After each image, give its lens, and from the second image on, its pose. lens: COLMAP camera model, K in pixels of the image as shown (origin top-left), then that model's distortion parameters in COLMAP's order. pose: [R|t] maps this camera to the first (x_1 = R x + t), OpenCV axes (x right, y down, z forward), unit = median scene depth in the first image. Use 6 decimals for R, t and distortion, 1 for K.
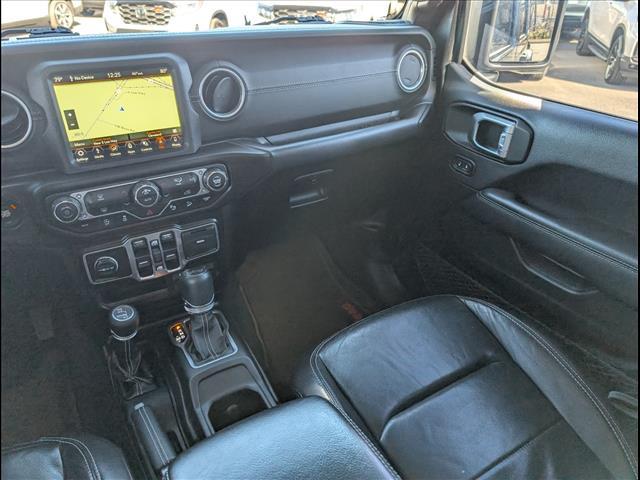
lens RADIAL K [[457.0, 0, 320.0], [0, 457.0, 240.0], [0, 0, 1]] dist [-0.002016, 0.002832]
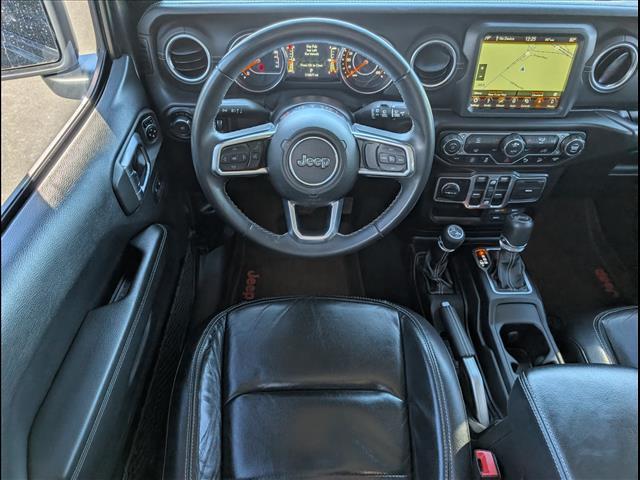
lens RADIAL K [[457.0, 0, 320.0], [0, 457.0, 240.0], [0, 0, 1]] dist [-0.002016, 0.002832]
pose [[0.874238, 0.345177, -0.341411, -0.315704], [-0.260739, 0.927010, 0.269571, -0.060356], [0.409541, -0.146650, 0.900428, -0.285022]]
